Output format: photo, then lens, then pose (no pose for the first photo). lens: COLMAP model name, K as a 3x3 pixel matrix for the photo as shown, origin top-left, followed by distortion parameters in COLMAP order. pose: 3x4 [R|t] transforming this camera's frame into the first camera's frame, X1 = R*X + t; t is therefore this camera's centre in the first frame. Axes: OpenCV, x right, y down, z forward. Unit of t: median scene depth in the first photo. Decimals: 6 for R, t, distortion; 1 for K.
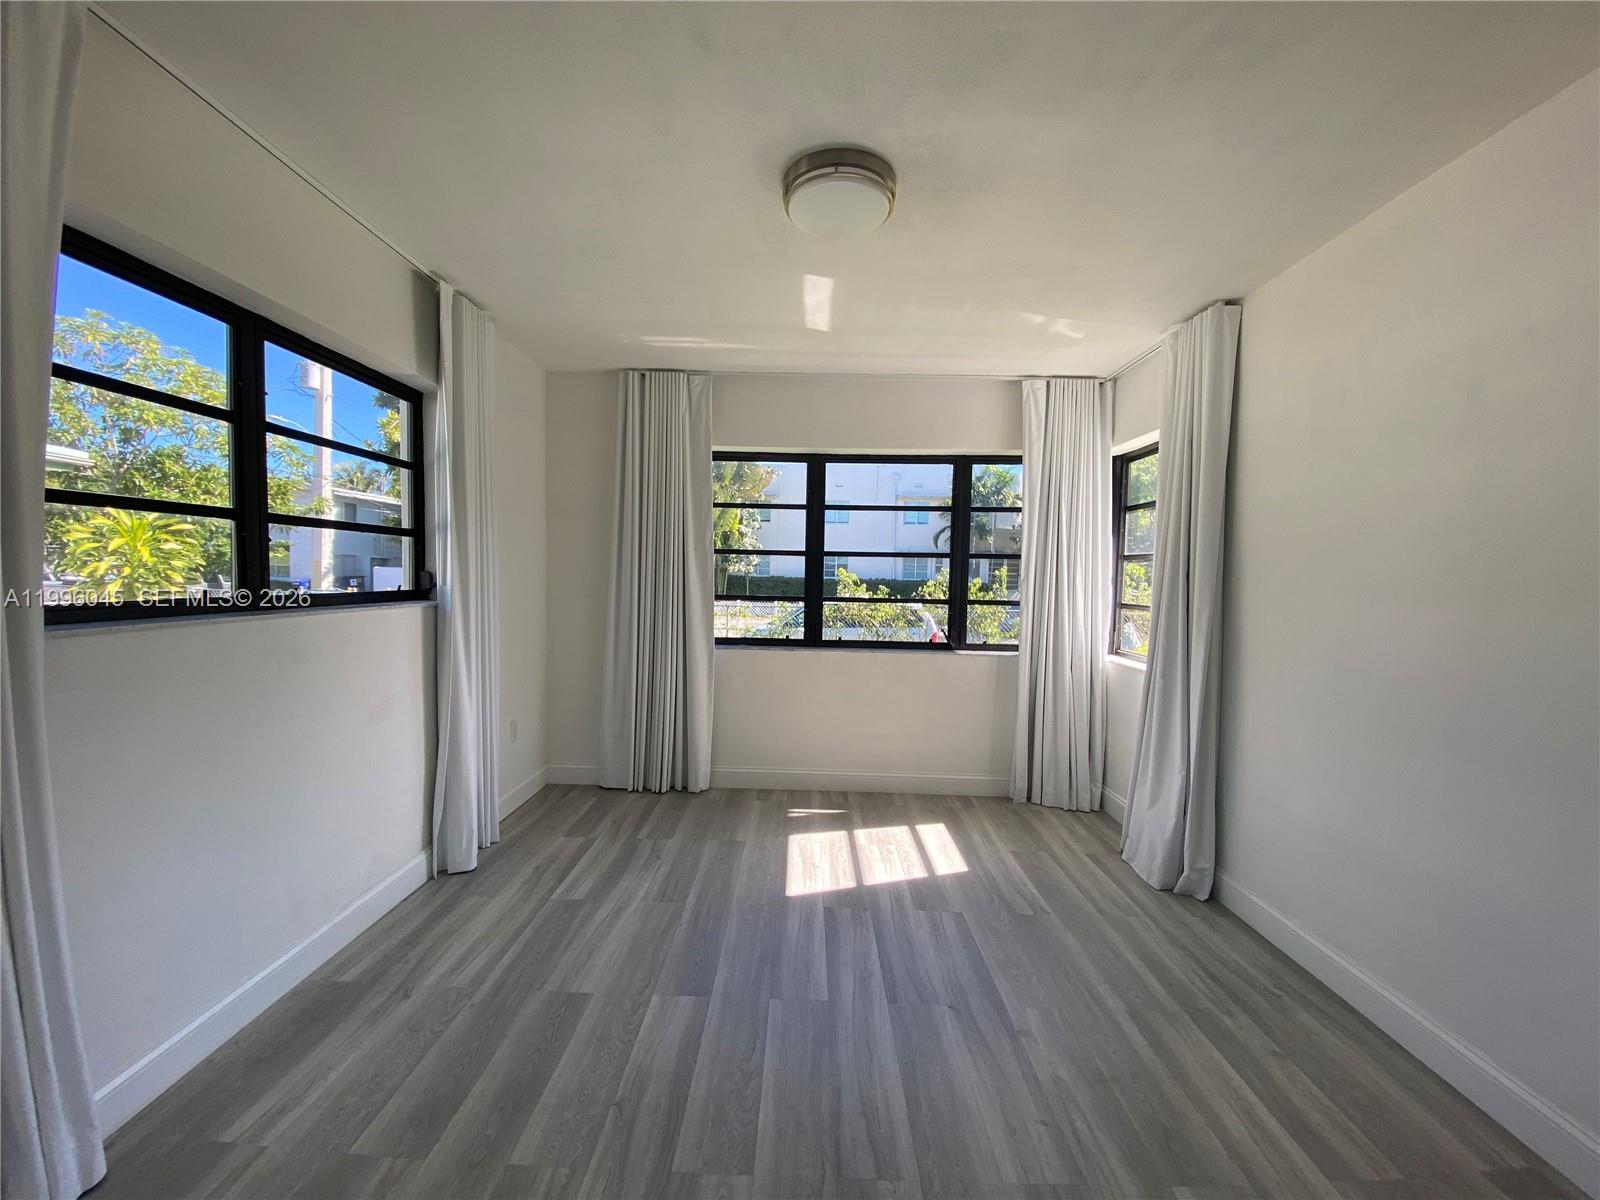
lens RADIAL K [[649.7, 0, 794.4], [0, 649.7, 609.2], [0, 0, 1]] dist [0.016177, -0.016821]
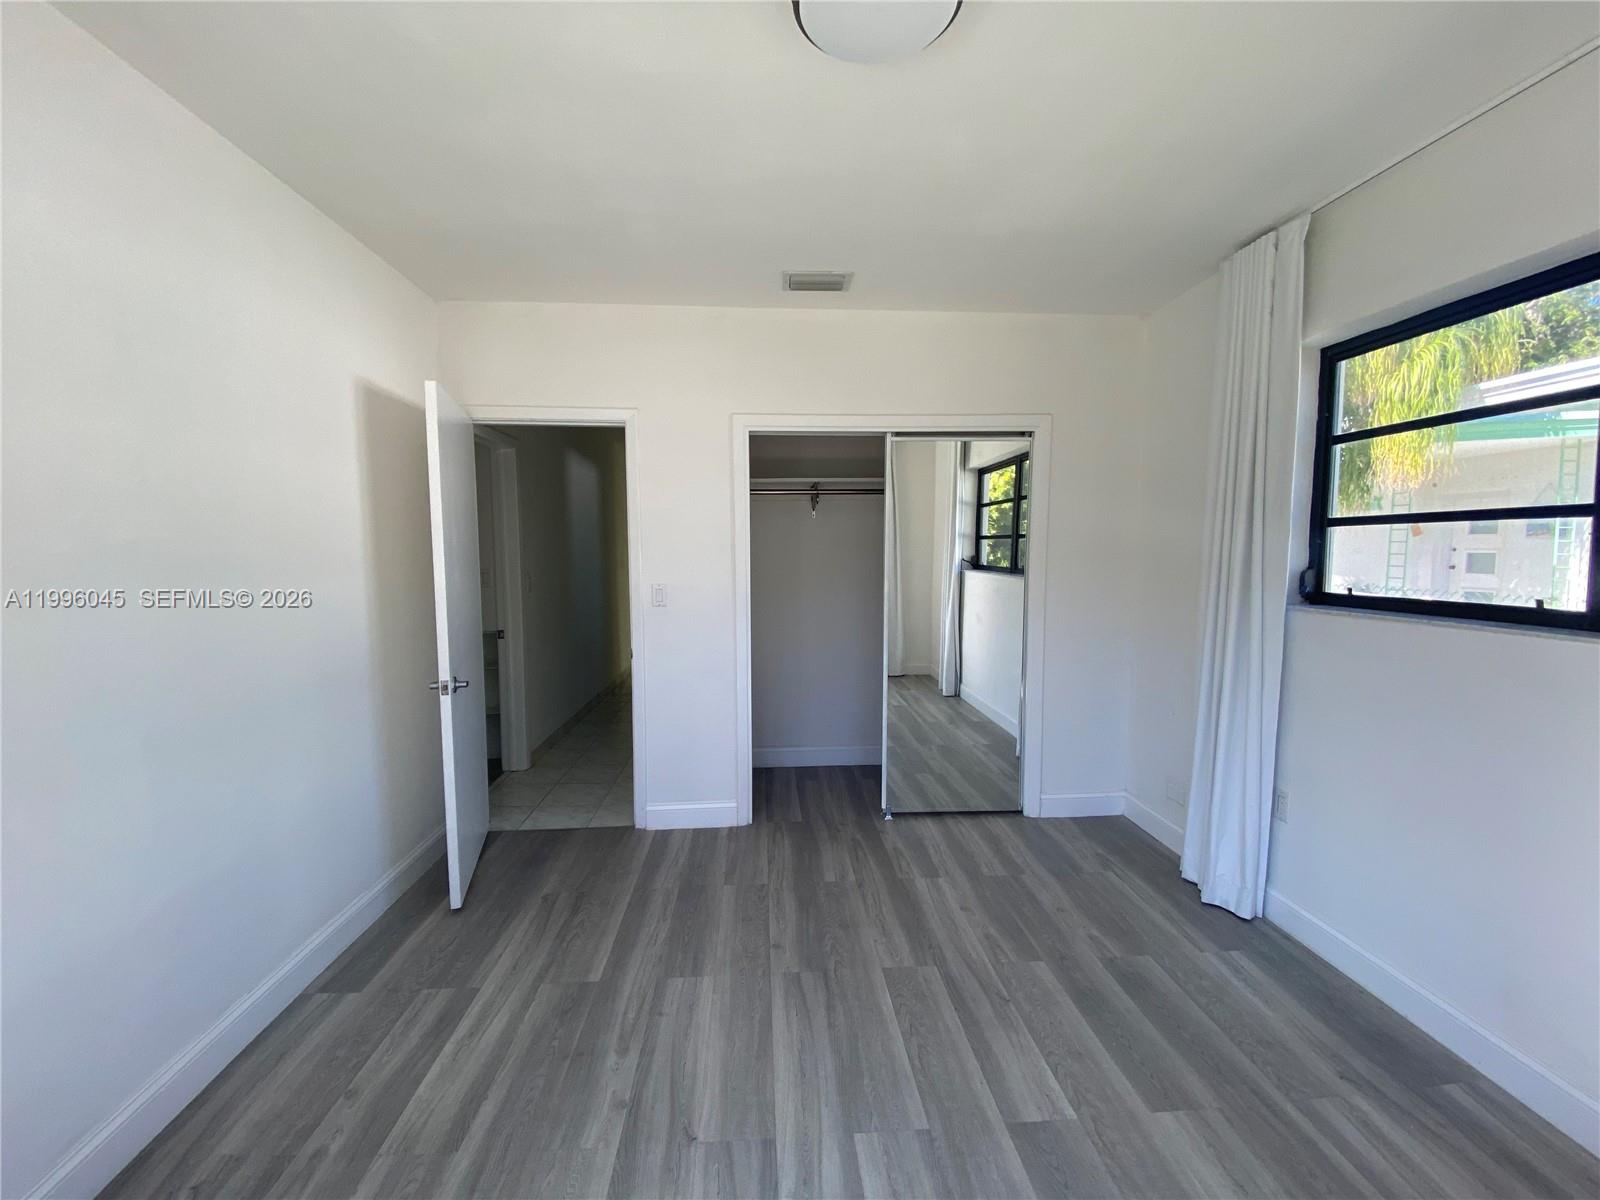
lens RADIAL K [[649.7, 0, 798.1], [0, 649.7, 596.4], [0, 0, 1]] dist [0.016177, -0.016821]
pose [[-0.996191, -0.011615, -0.086423, 0.173857], [-0.022414, 0.991897, 0.125049, -0.104987], [0.084270, 0.126510, -0.988379, 1.529826]]
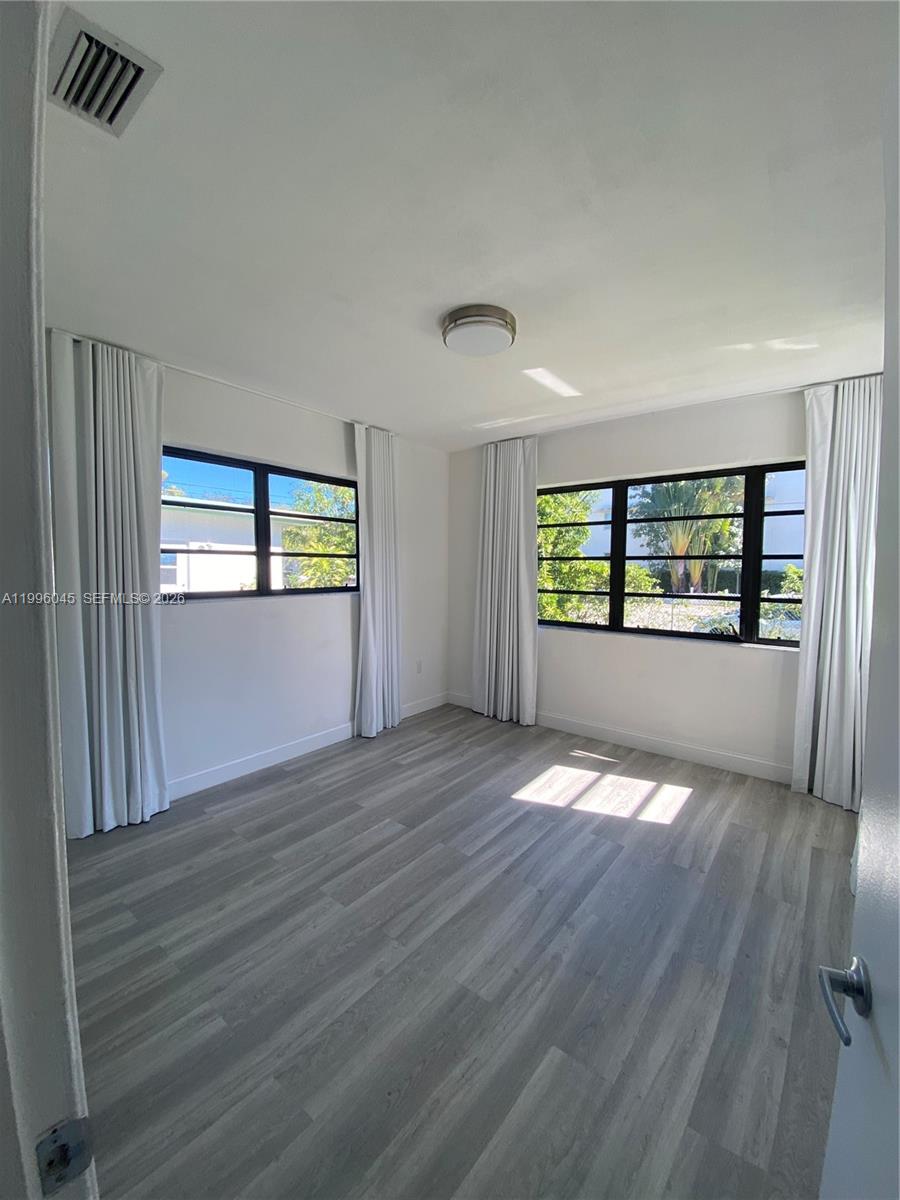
lens RADIAL K [[487.3, 0, 443.5], [0, 487.3, 594.0], [0, 0, 1]] dist [0.016177, -0.016821]
pose [[0.790740, 0.020192, -0.611820, 0.639862], [-0.022945, 0.999731, 0.003340, -0.019094], [0.611722, 0.011397, 0.790990, 0.040082]]
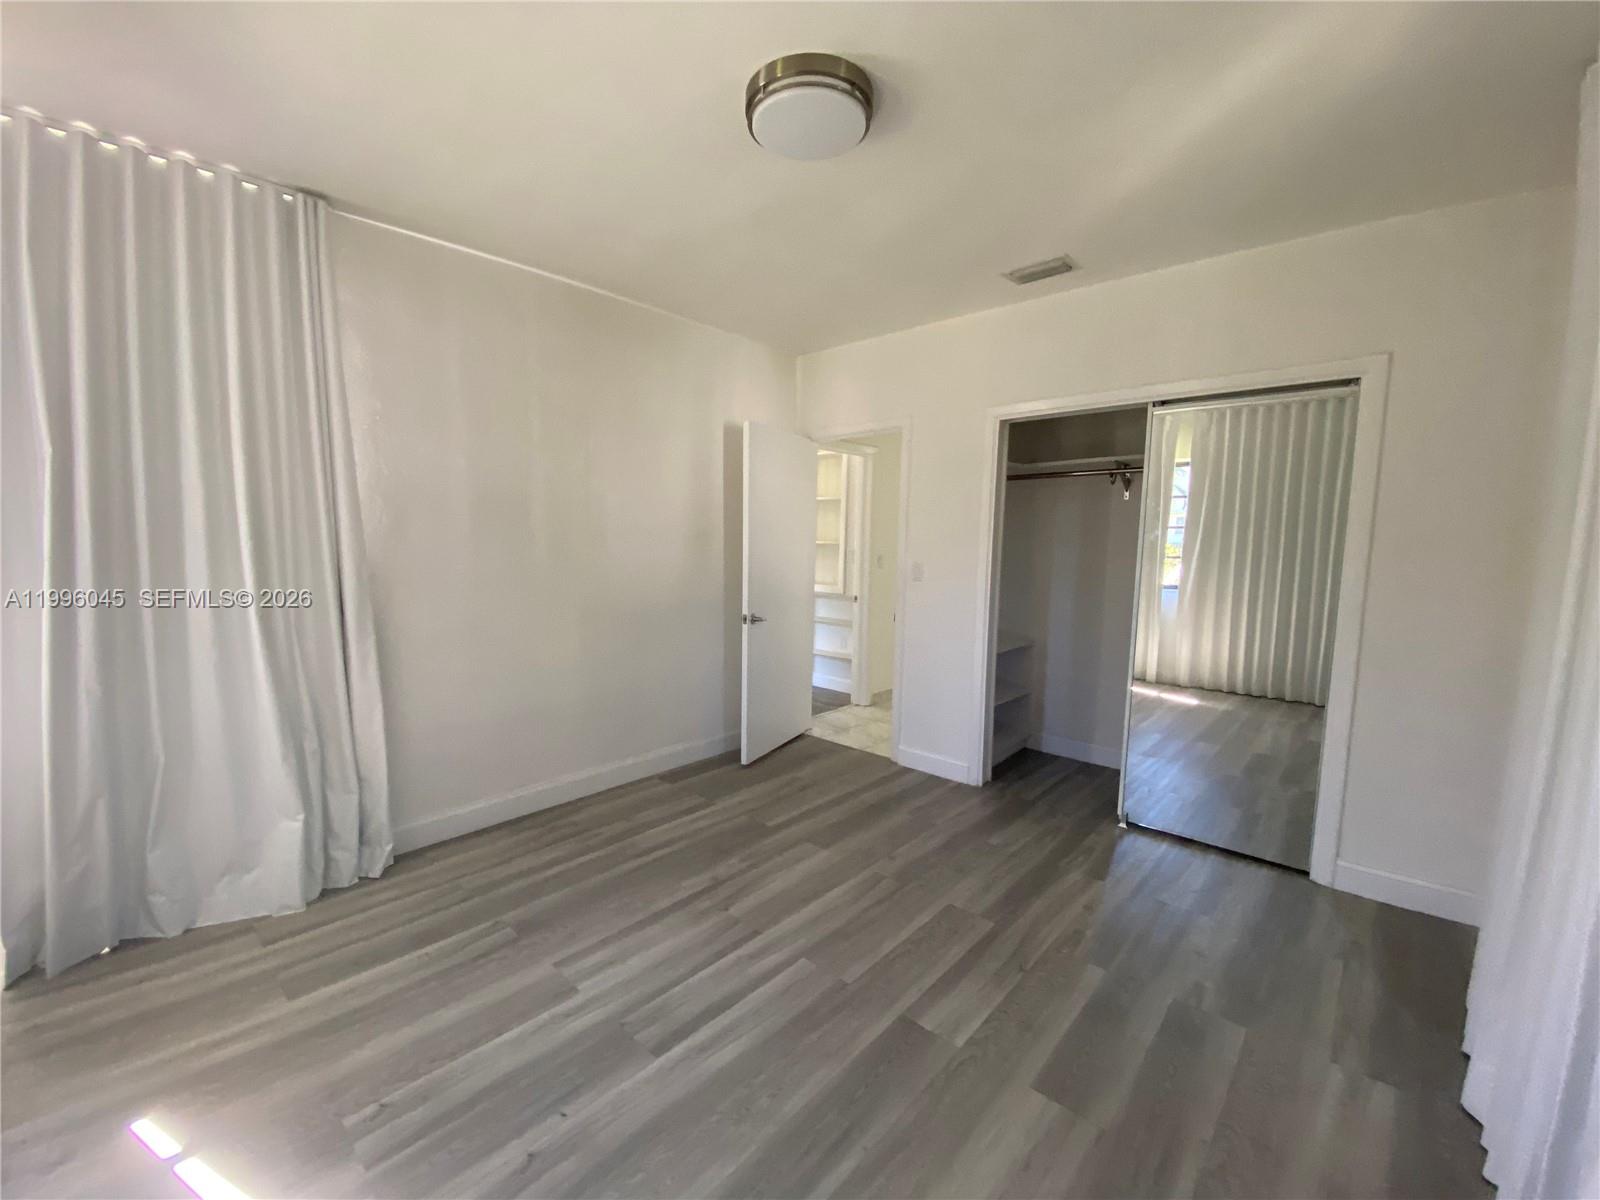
lens RADIAL K [[649.7, 0, 795.6], [0, 649.7, 598.4], [0, 0, 1]] dist [0.016177, -0.016821]
pose [[-0.754298, -0.090387, 0.650280, -0.507904], [0.004450, 0.989751, 0.142735, -0.094076], [-0.656517, 0.110558, -0.746165, 1.569225]]
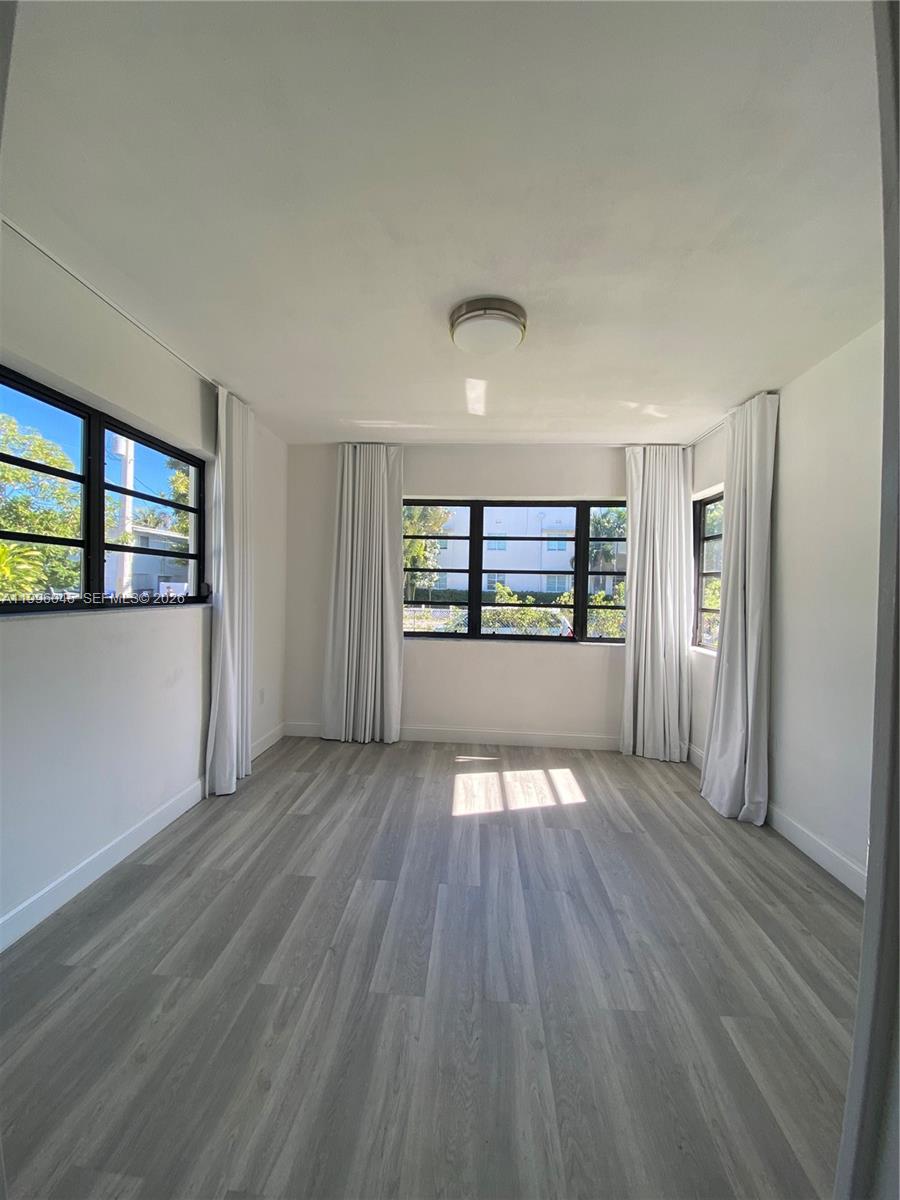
lens RADIAL K [[487.3, 0, 445.1], [0, 487.3, 597.8], [0, 0, 1]] dist [0.016177, -0.016821]
pose [[0.999089, 0.002727, -0.042590, 0.017320], [-0.004190, 0.999403, -0.034284, 0.011453], [0.042471, 0.034431, 0.998504, -0.075791]]
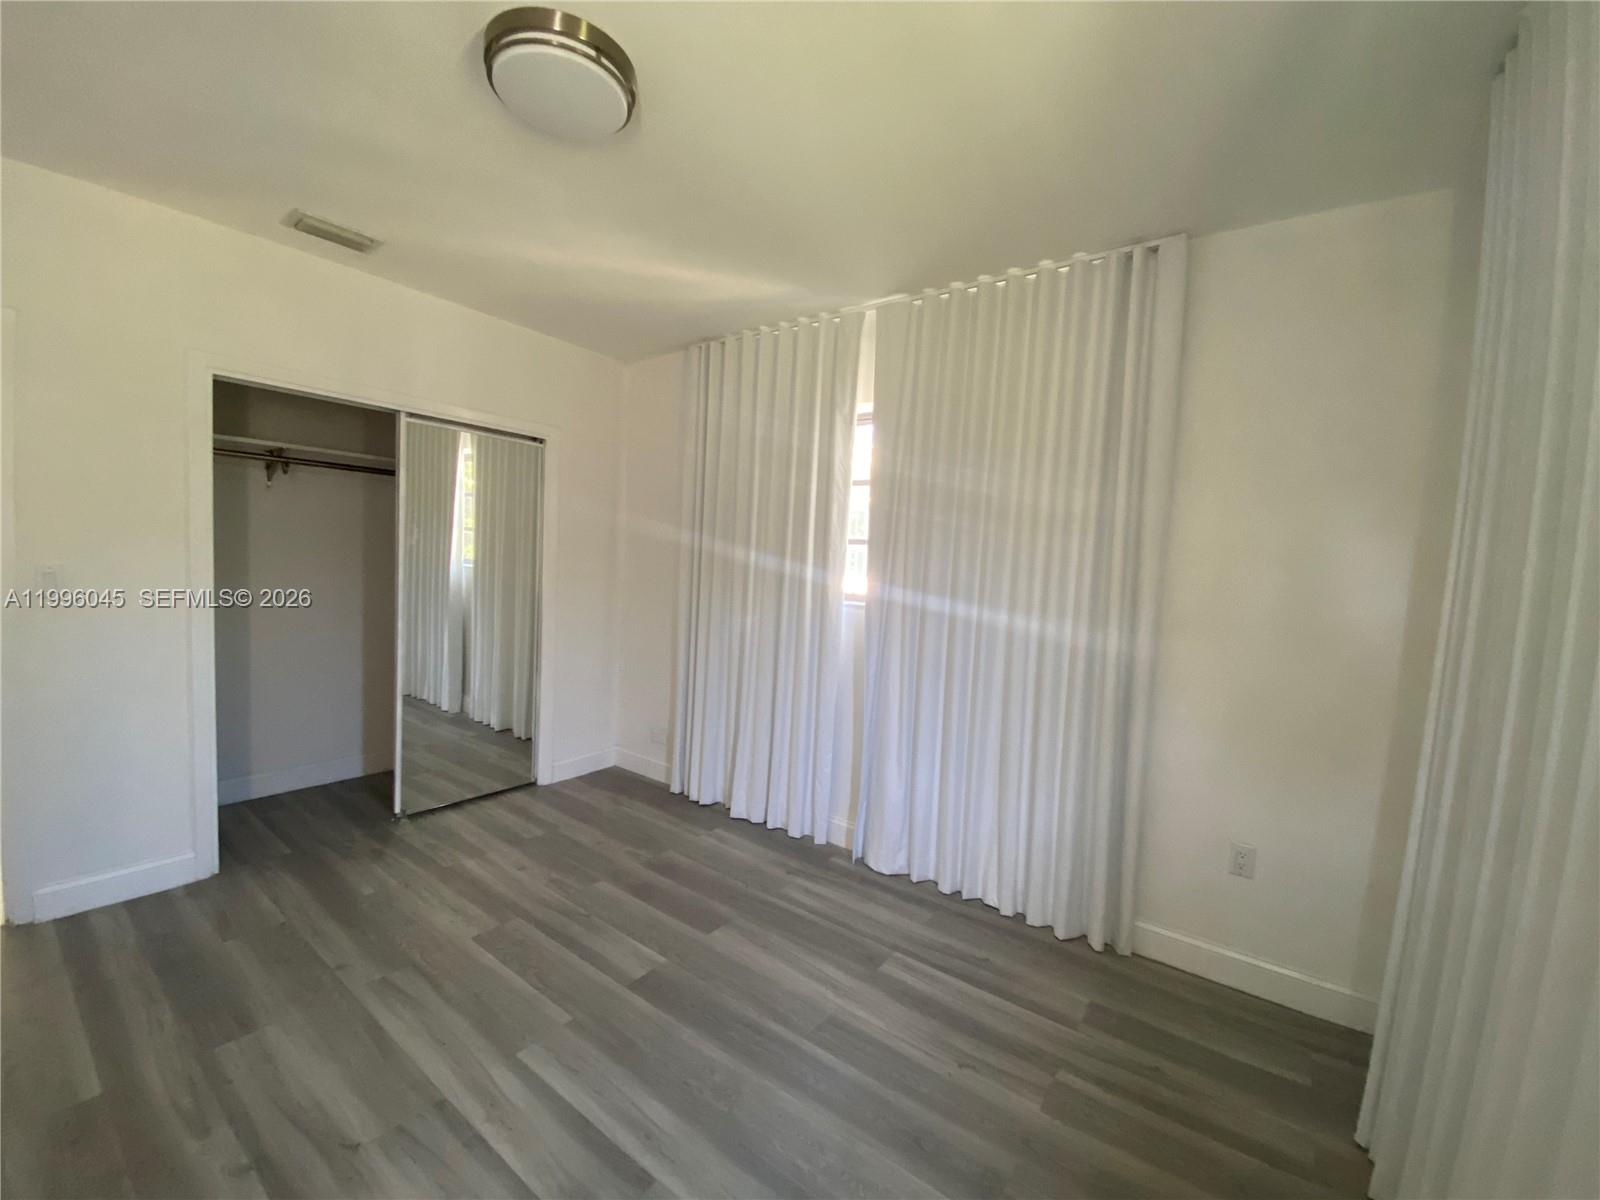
lens RADIAL K [[649.7, 0, 791.7], [0, 649.7, 599.1], [0, 0, 1]] dist [0.016177, -0.016821]
pose [[-0.583529, 0.004051, -0.812082, 0.492907], [-0.102417, 0.991636, 0.078539, -0.095337], [0.805608, 0.129001, -0.578234, 1.576542]]
